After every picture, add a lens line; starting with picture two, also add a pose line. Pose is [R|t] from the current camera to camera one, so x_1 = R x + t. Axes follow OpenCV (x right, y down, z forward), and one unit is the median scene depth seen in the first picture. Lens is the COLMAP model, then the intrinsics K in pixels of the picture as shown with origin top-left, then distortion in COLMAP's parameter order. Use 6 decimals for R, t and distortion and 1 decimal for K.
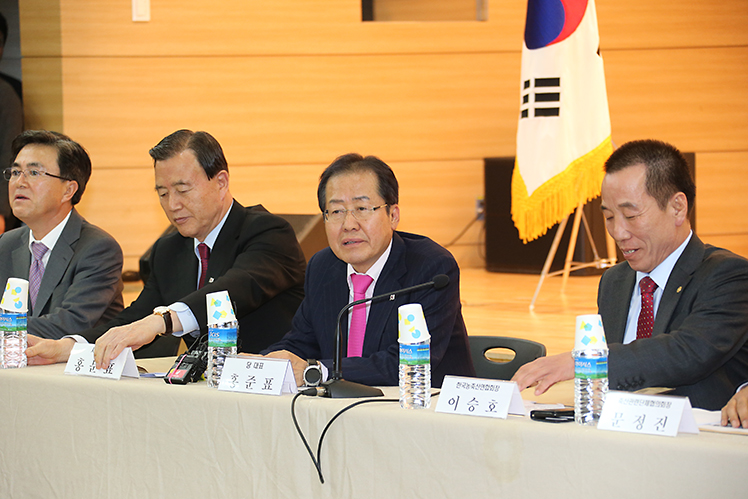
lens RADIAL K [[2832.8, 0, 371.4], [0, 2832.8, 254.6], [0, 0, 1]] dist [0.774772, 0.000000]
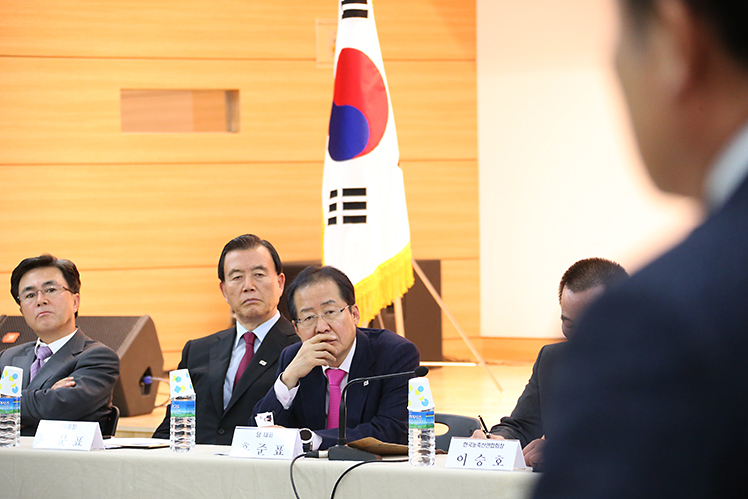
lens RADIAL K [[3219.3, 0, 368.9], [0, 3219.3, 242.8], [0, 0, 1]] dist [1.166905, 0.000000]
pose [[0.985247, -0.001257, 0.171133, -0.141128], [0.008867, 0.999005, -0.043708, 0.011858], [-0.170907, 0.044581, 0.984278, -0.196284]]
